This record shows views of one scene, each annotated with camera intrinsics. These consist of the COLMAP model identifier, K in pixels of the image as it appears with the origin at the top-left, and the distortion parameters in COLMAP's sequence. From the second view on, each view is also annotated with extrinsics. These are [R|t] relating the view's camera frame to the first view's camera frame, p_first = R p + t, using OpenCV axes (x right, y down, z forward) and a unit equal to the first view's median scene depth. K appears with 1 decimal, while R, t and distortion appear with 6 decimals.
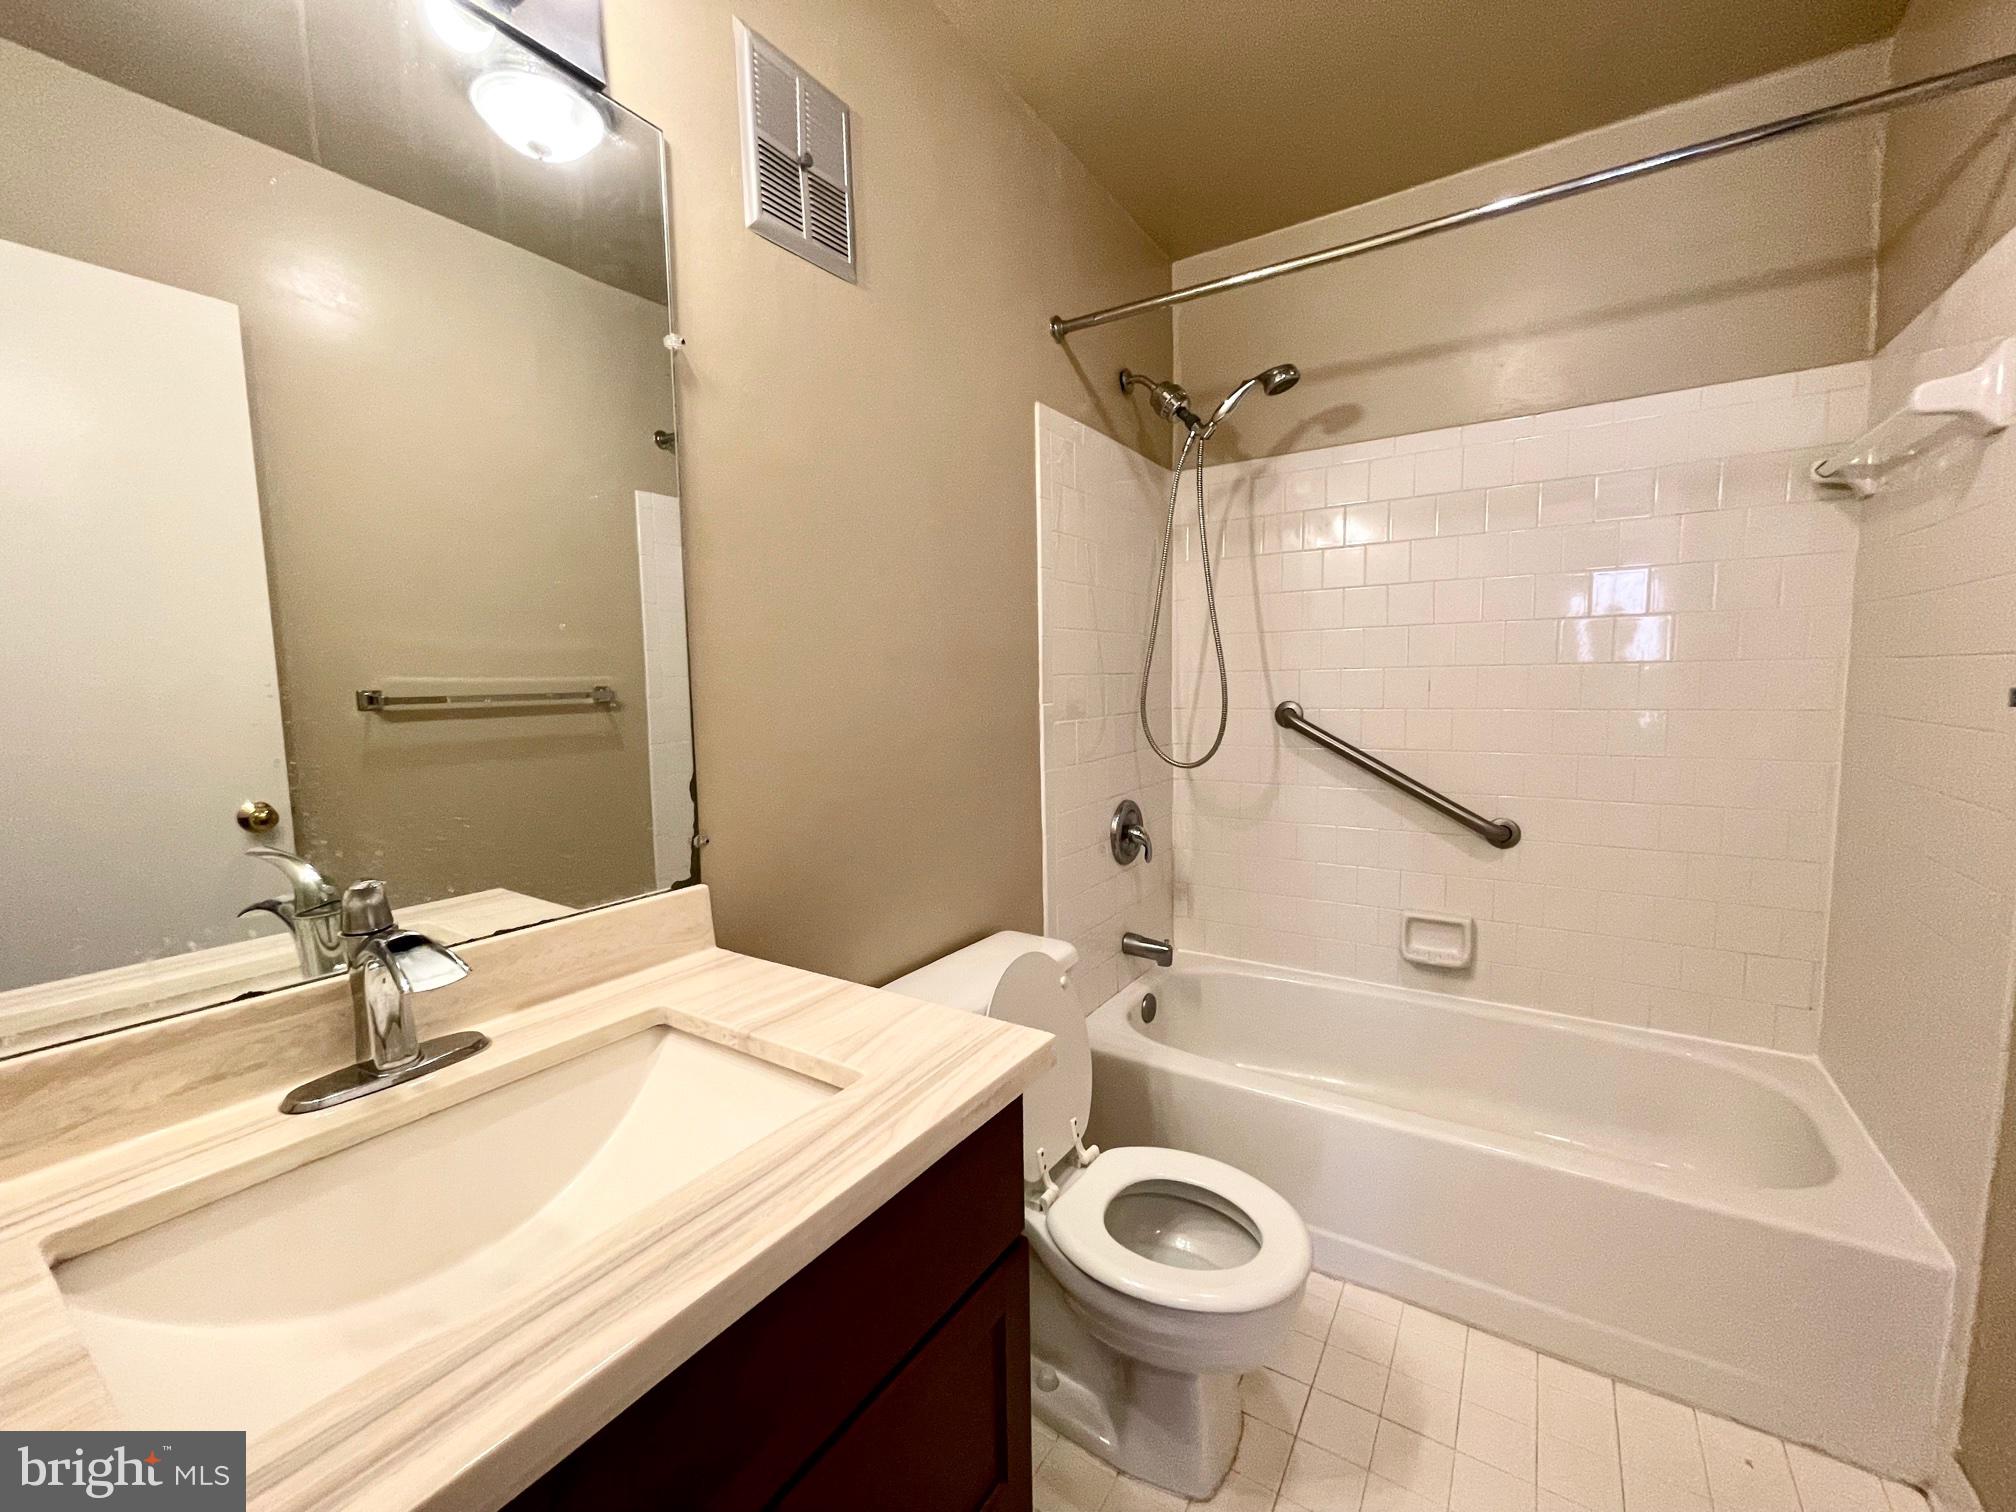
lens RADIAL K [[820.4, 0, 992.7], [0, 820.4, 766.7], [0, 0, 1]] dist [-0.001490, 0.010497]
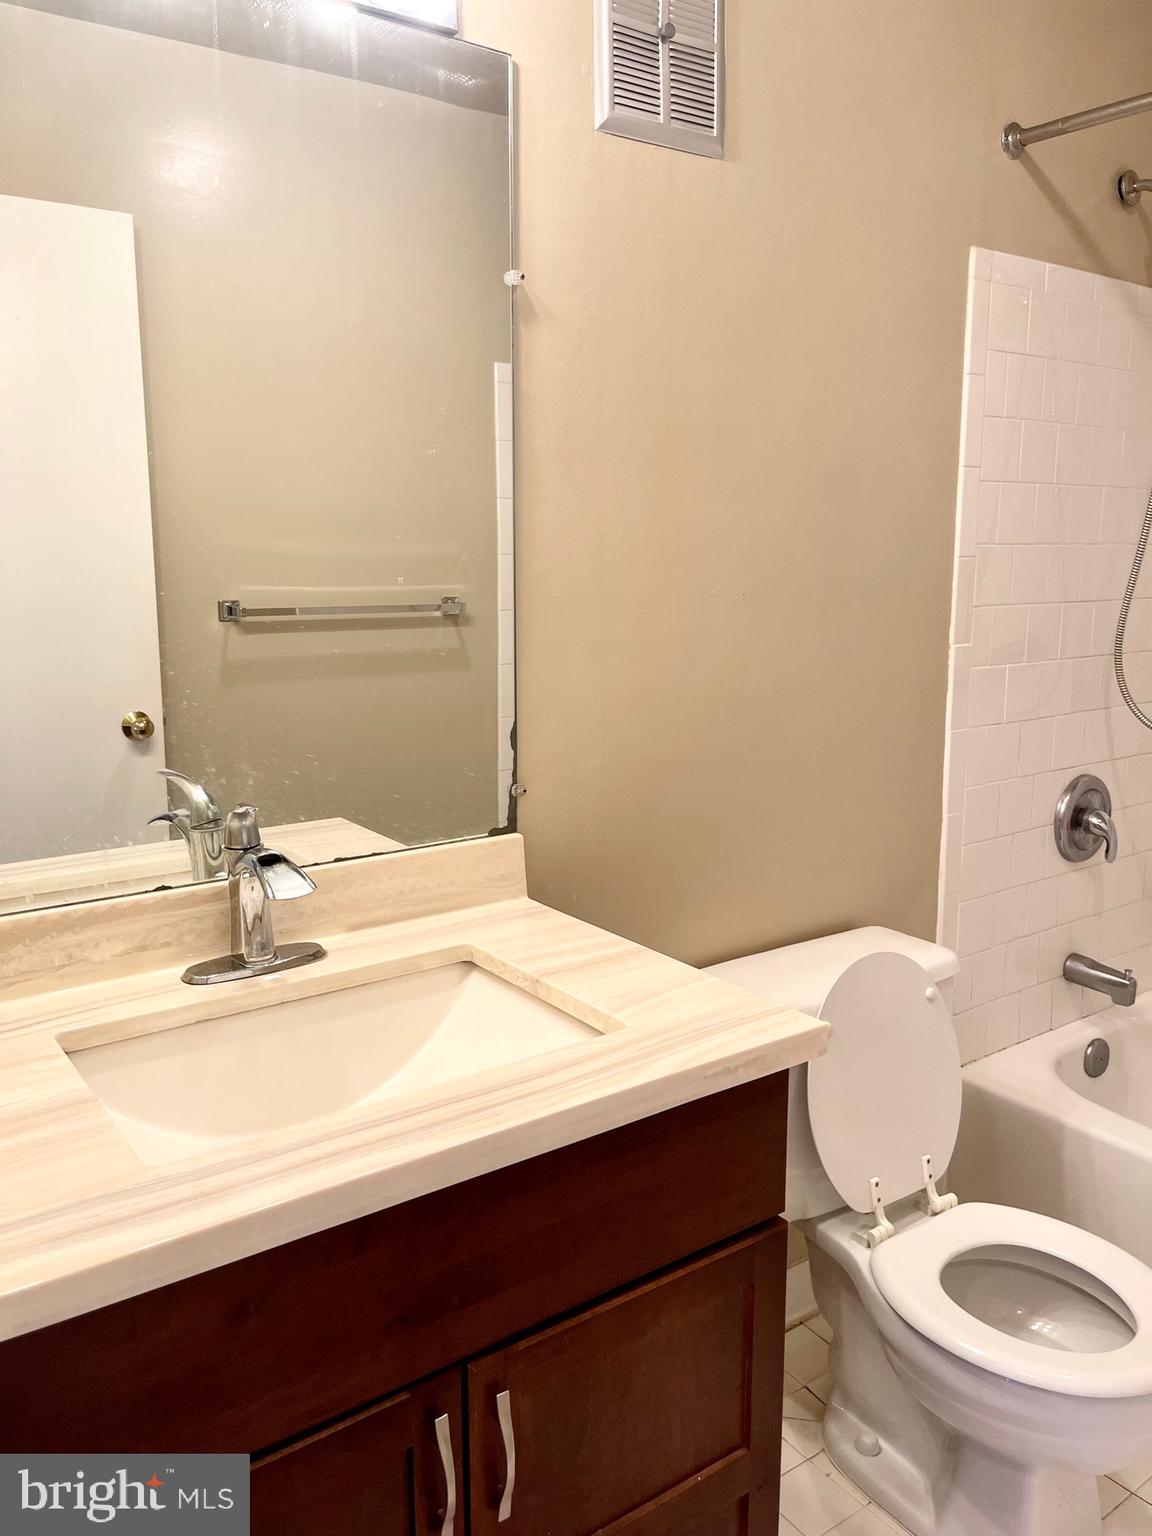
lens RADIAL K [[1208.7, 0, 576.0], [0, 1208.7, 768.0], [0, 0, 1]] dist [0.149425, -0.168321]
pose [[0.936256, 0.078440, -0.342450, 0.211666], [-0.052266, 0.995008, 0.085016, -0.065196], [0.347409, -0.061698, 0.935682, -0.349289]]
